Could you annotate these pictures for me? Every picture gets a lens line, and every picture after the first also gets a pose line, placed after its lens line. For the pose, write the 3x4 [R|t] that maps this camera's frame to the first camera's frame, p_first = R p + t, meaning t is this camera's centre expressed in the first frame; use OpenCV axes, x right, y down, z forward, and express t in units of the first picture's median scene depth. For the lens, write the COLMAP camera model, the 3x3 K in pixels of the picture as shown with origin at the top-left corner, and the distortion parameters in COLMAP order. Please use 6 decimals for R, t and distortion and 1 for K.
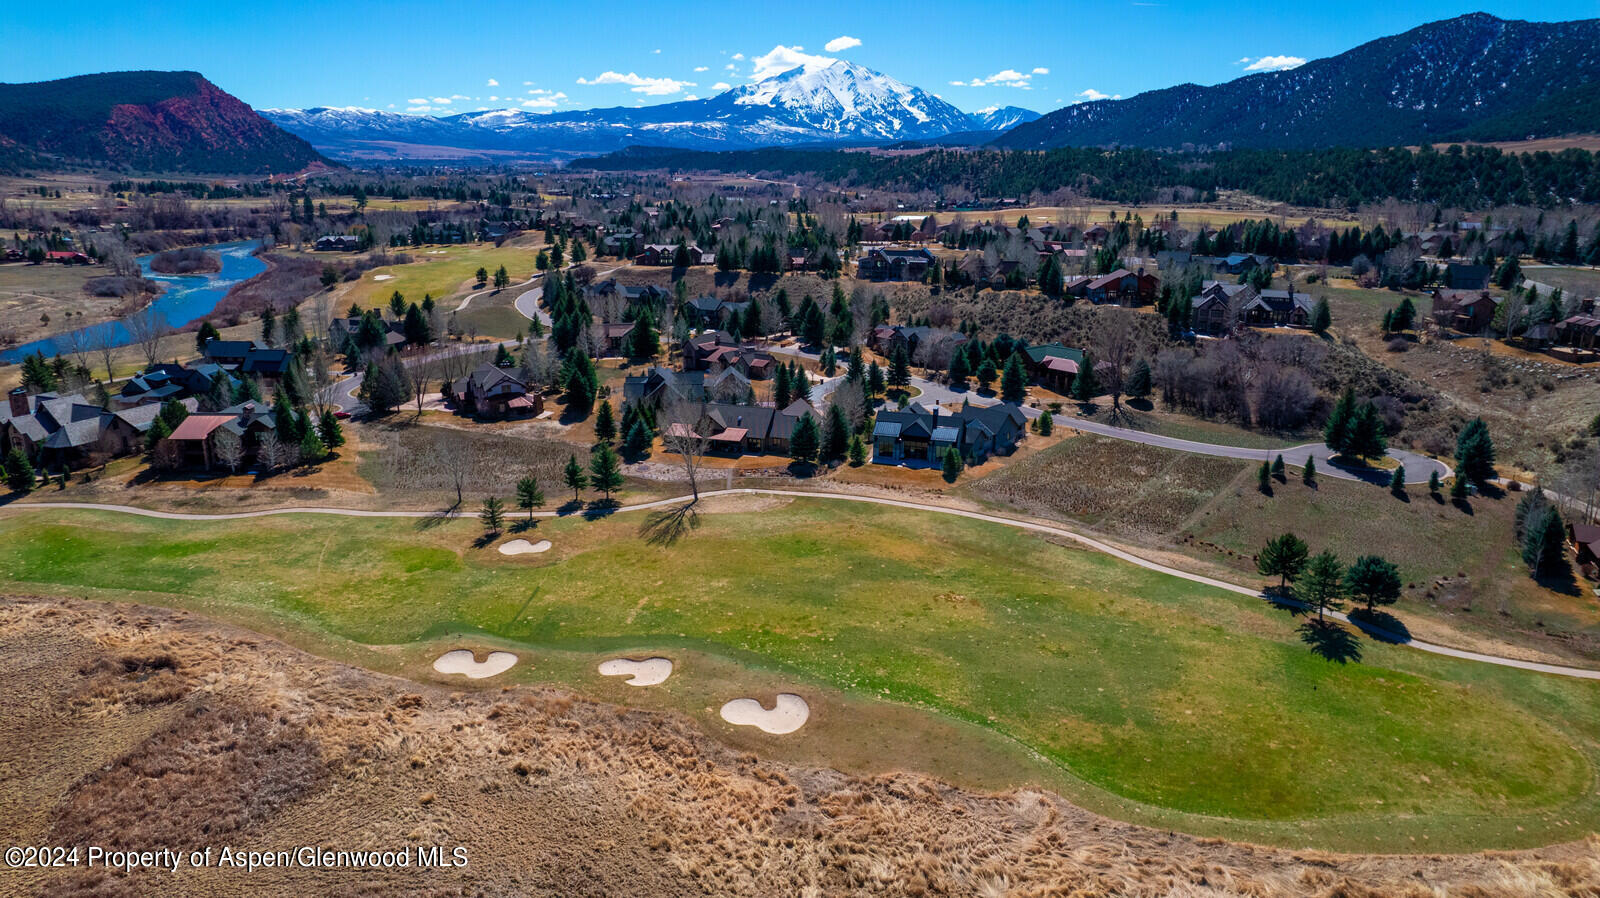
lens RADIAL K [[1023.6, 0, 798.9], [0, 1023.6, 453.2], [0, 0, 1]] dist [-0.078560, 0.071298]
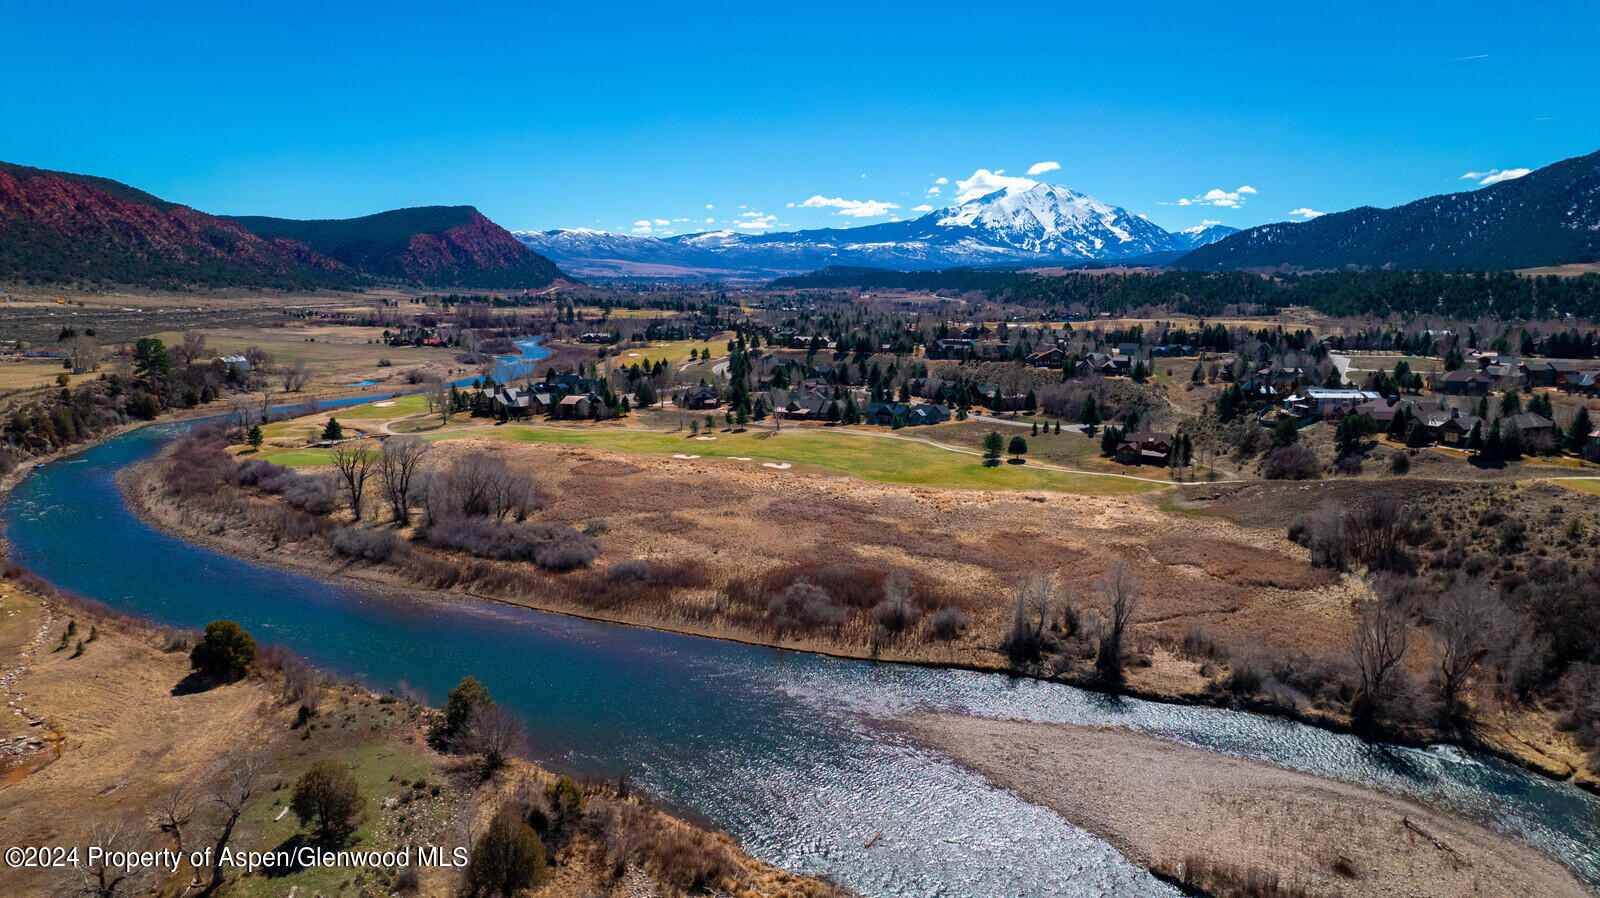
lens RADIAL K [[1023.6, 0, 798.0], [0, 1023.6, 463.3], [0, 0, 1]] dist [-0.078560, 0.071298]
pose [[0.981026, 0.033779, -0.190912, 0.032166], [-0.052865, 0.993997, -0.095784, 0.028176], [0.186530, 0.104059, 0.976923, -0.104367]]
